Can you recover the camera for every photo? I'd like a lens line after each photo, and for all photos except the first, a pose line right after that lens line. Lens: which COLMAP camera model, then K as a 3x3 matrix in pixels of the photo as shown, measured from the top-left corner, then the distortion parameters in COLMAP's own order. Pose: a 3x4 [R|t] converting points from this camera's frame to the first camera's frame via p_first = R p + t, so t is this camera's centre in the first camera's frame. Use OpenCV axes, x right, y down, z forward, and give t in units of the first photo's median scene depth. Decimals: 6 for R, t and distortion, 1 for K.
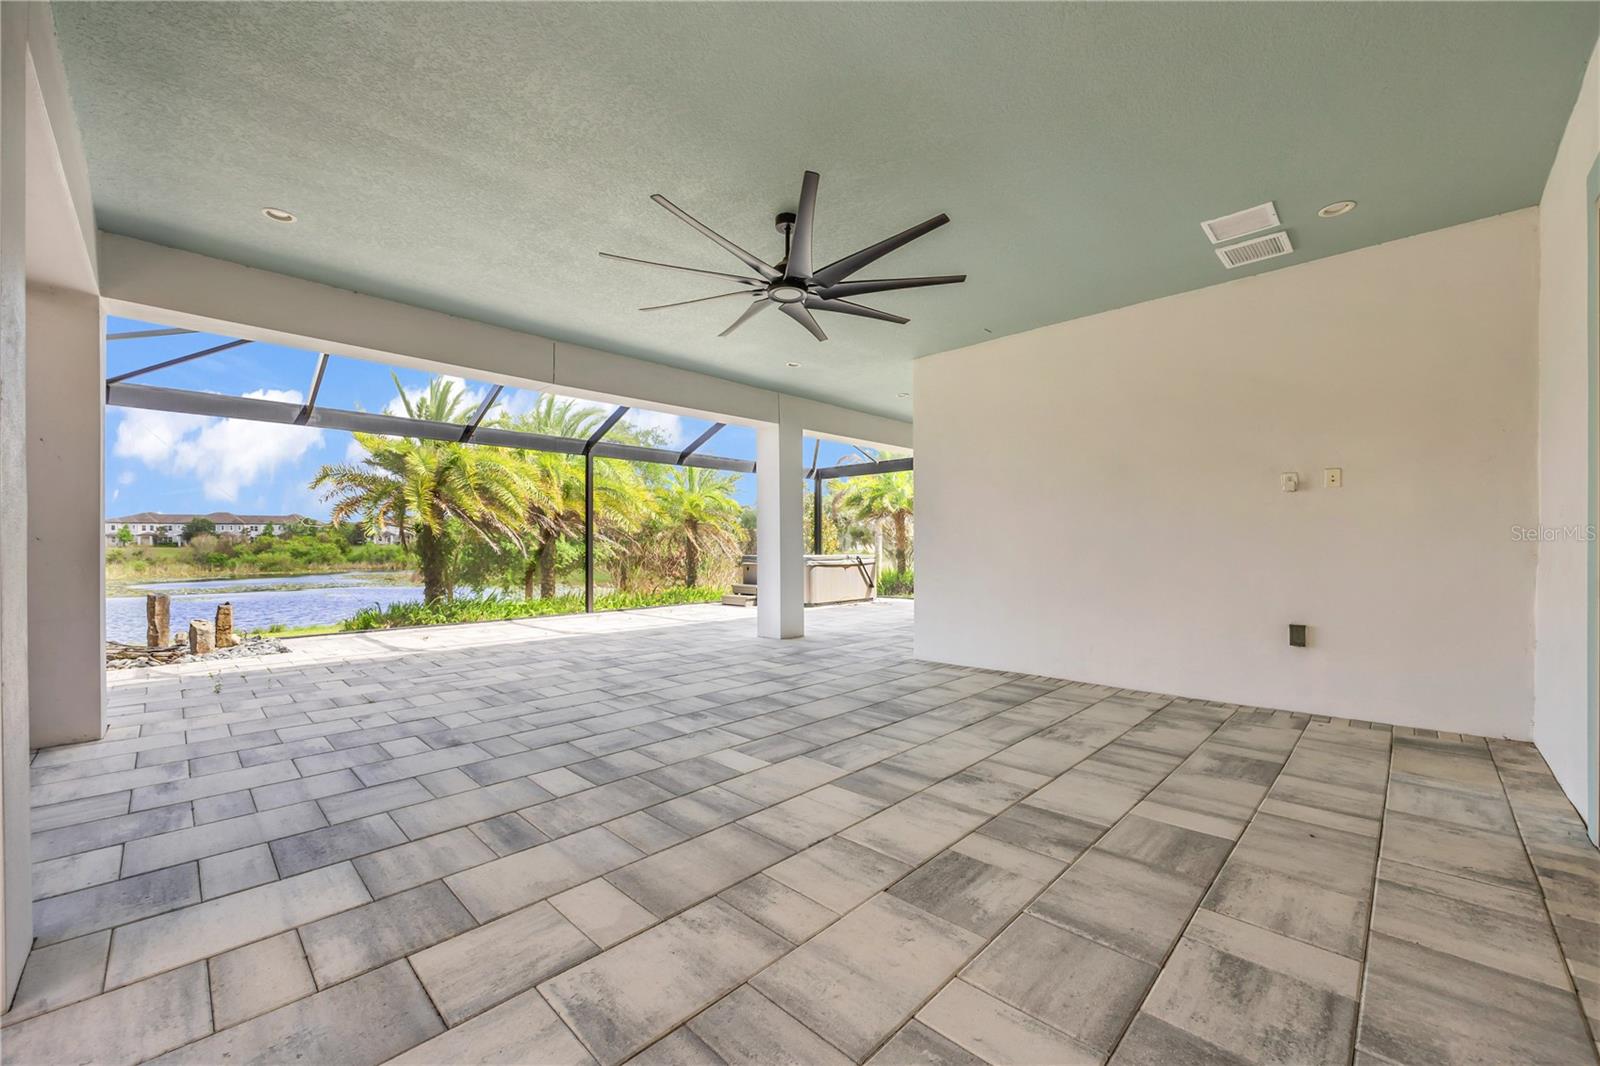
lens RADIAL K [[622.4, 0, 804.8], [0, 622.4, 546.5], [0, 0, 1]] dist [-0.001629, -0.000314]
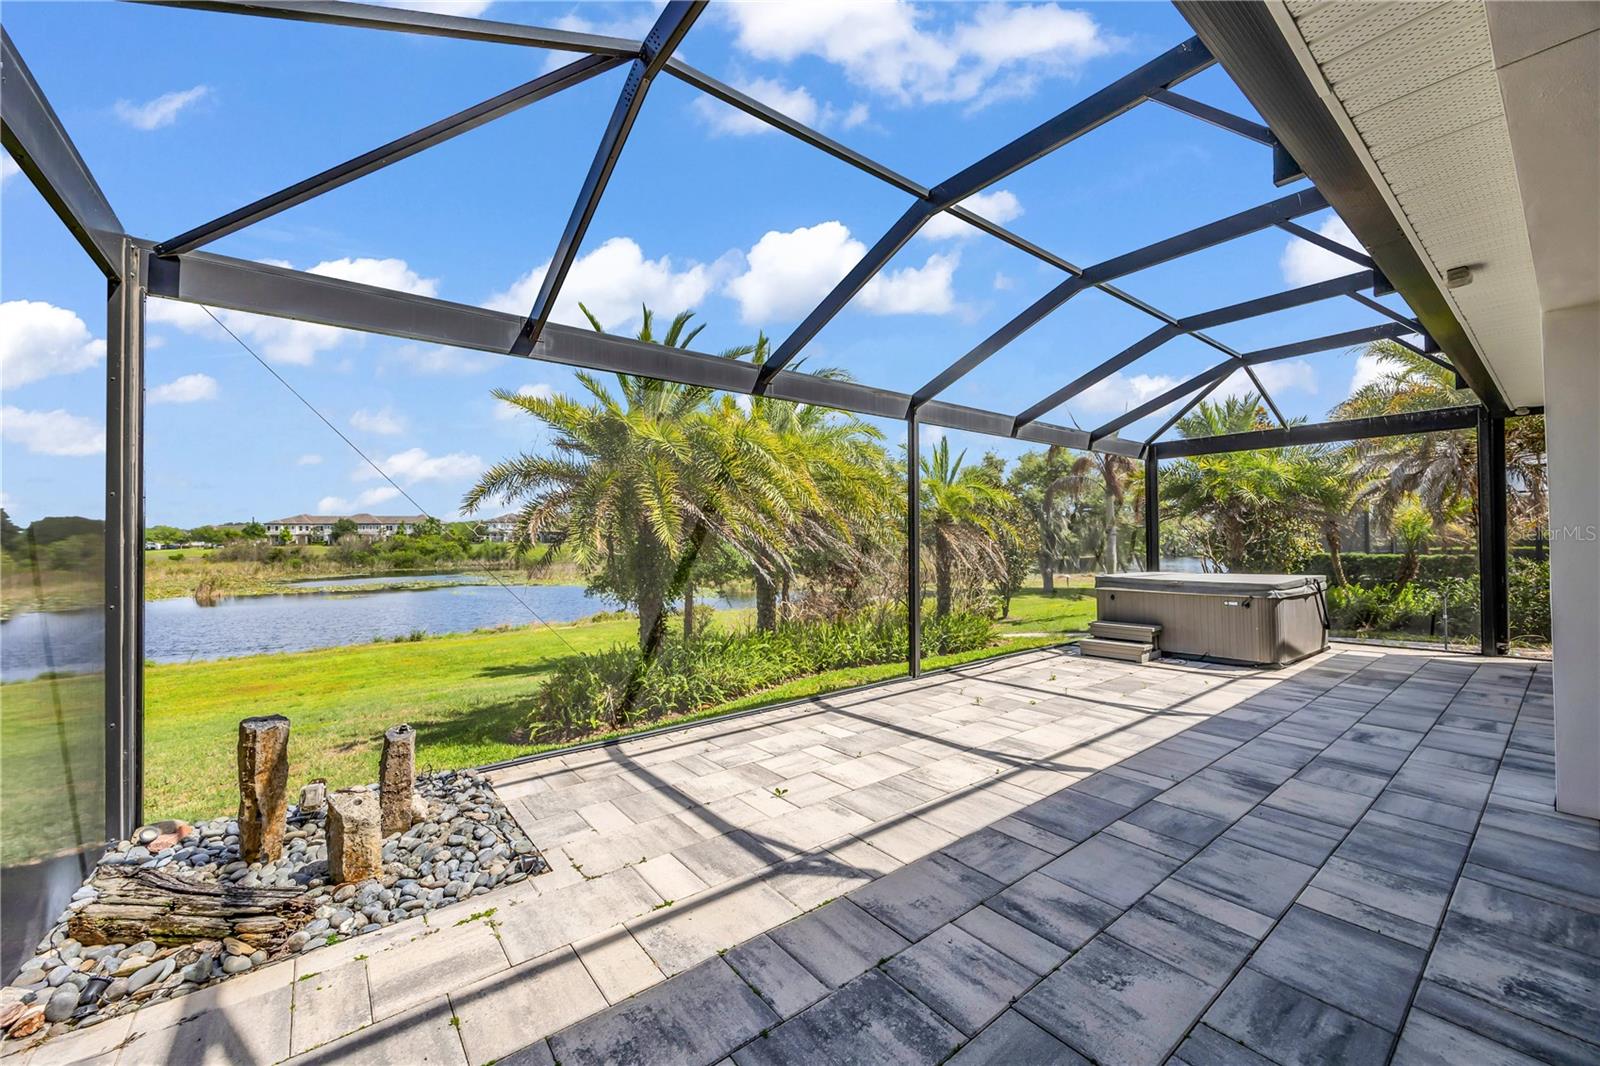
lens RADIAL K [[616.9, 0, 807.3], [0, 616.9, 533.6], [0, 0, 1]] dist [-0.010587, 0.000130]
pose [[0.992019, -0.007553, -0.125863, -1.017535], [0.006067, 0.999907, -0.012183, -0.077280], [0.125944, 0.011322, 0.991973, 1.040490]]
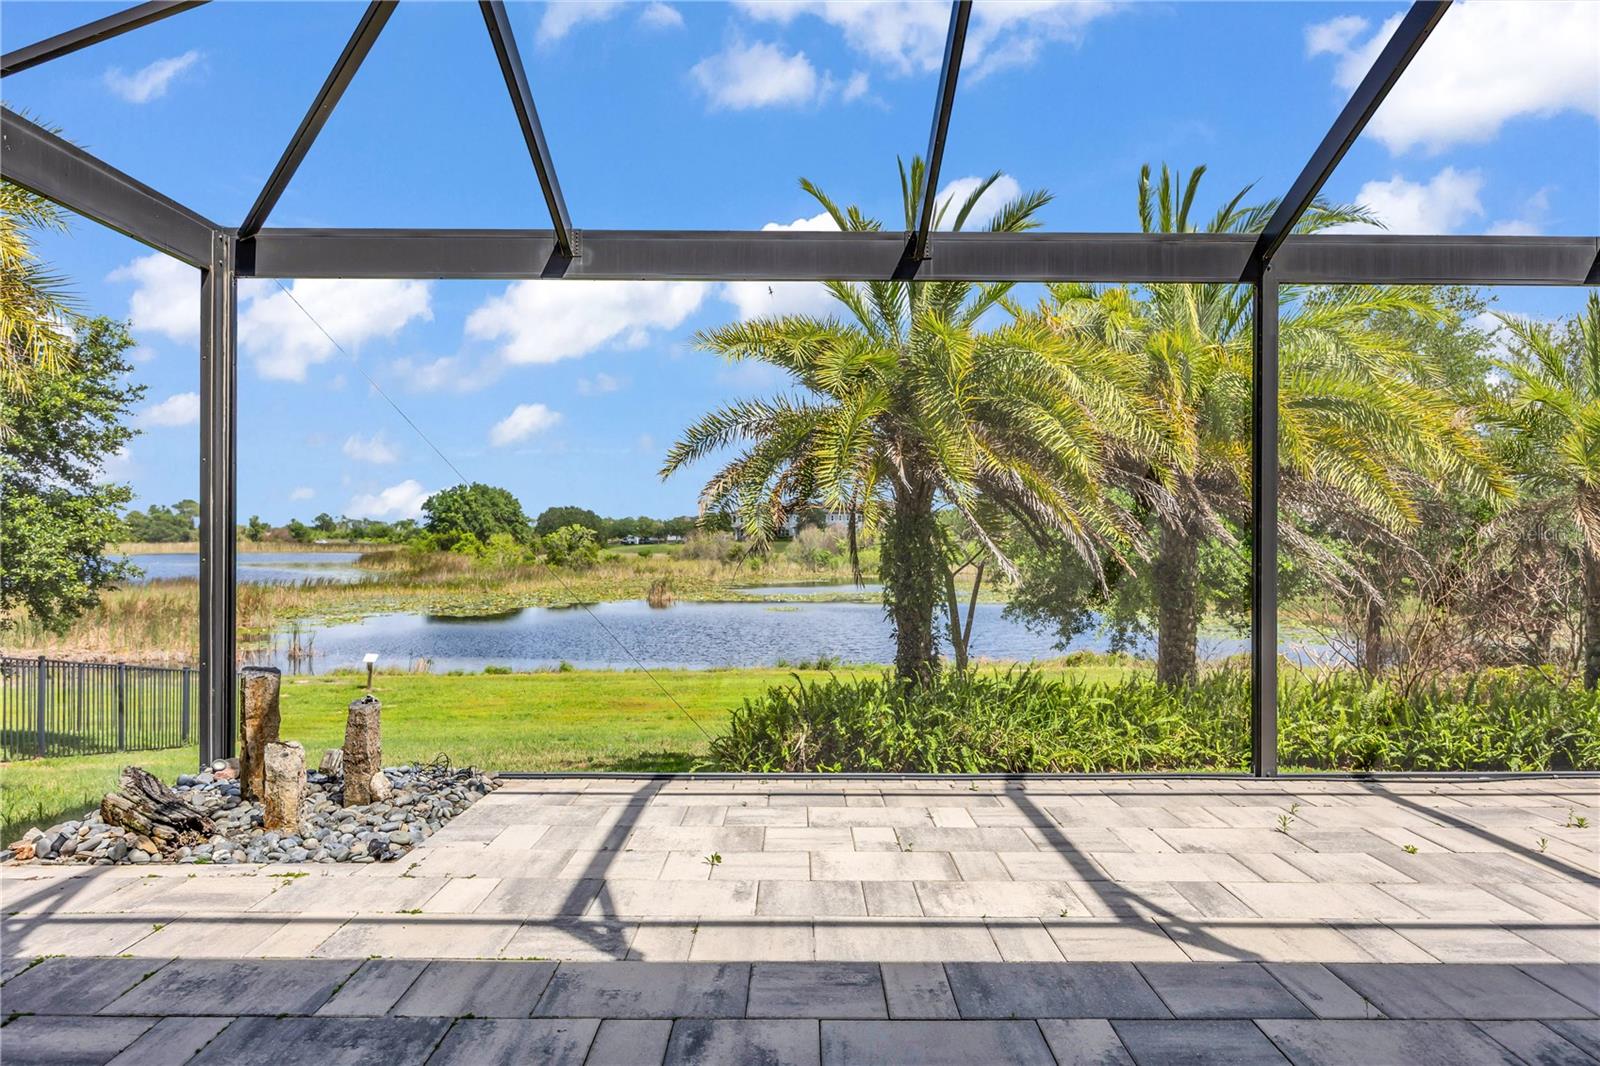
lens RADIAL K [[1032.4, 0, 808.4], [0, 1032.4, 542.4], [0, 0, 1]] dist [-0.019765, -0.002025]
pose [[0.709077, 0.006593, -0.705100, -0.381132], [-0.007597, 0.999970, 0.001710, -0.035765], [0.705090, 0.004144, 0.709106, 1.250728]]
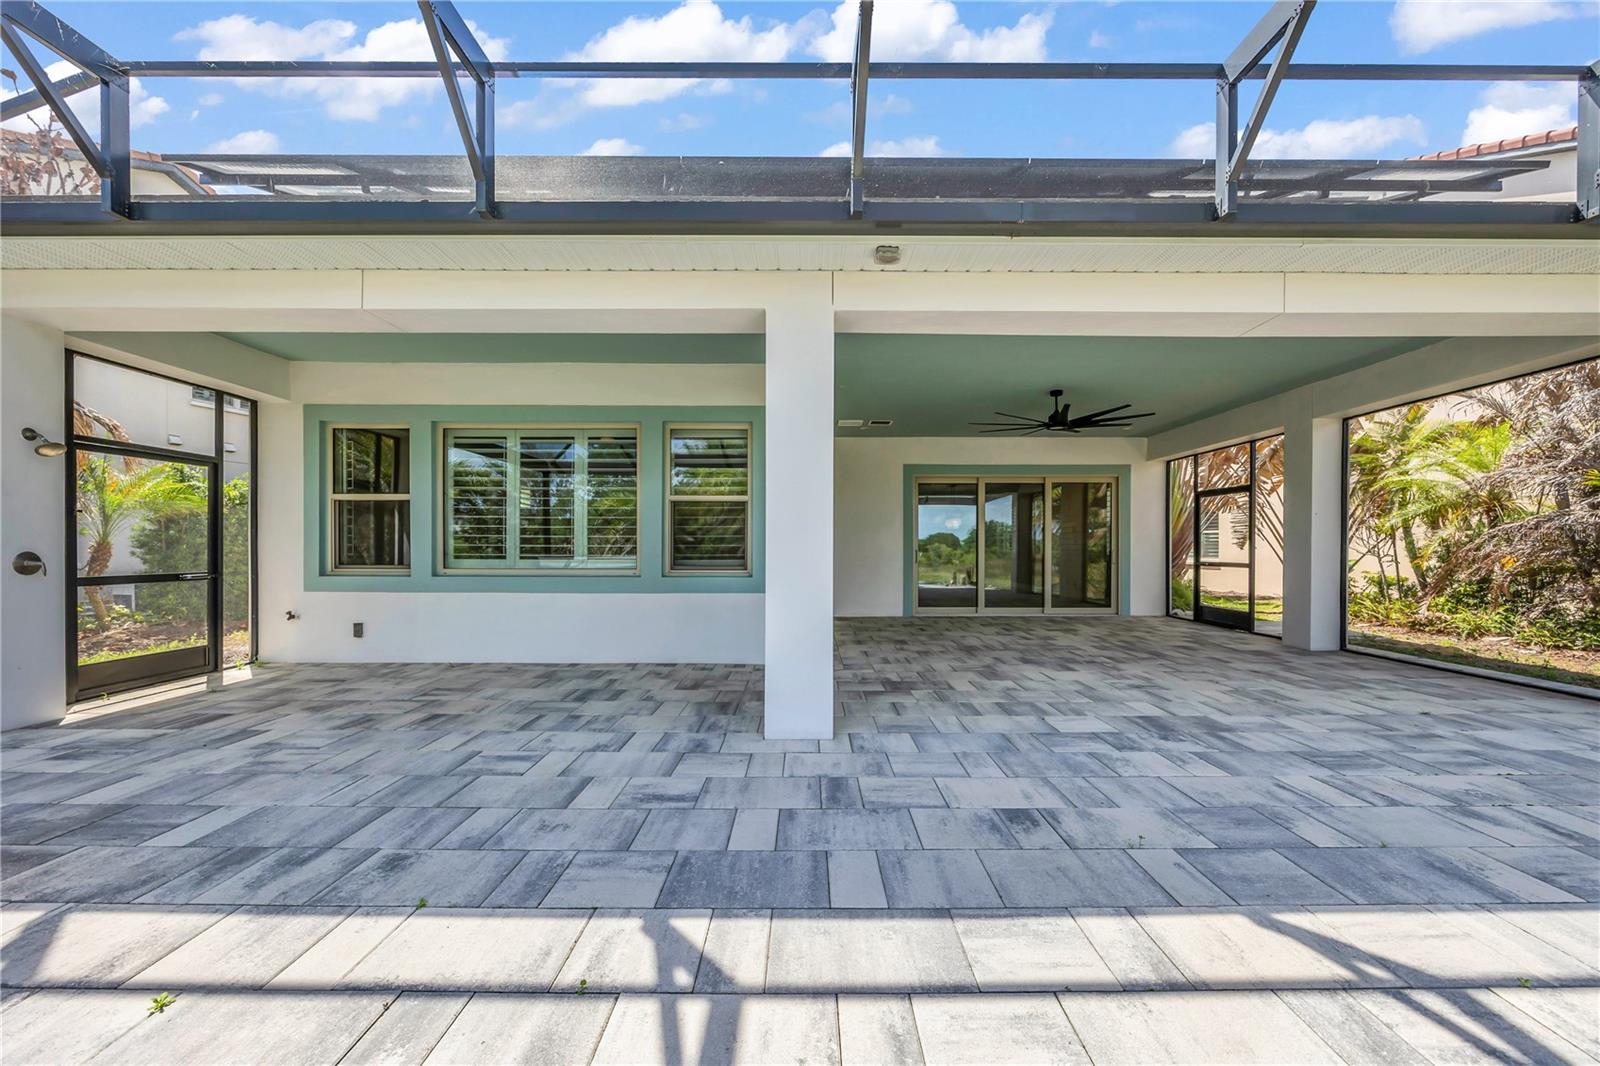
lens RADIAL K [[622.4, 0, 804.8], [0, 622.4, 546.5], [0, 0, 1]] dist [-0.001629, -0.000314]
pose [[-0.714027, 0.000736, 0.700118, -0.782396], [-0.003241, 0.999985, -0.004356, -0.005190], [-0.700110, -0.005379, -0.714014, 2.658228]]
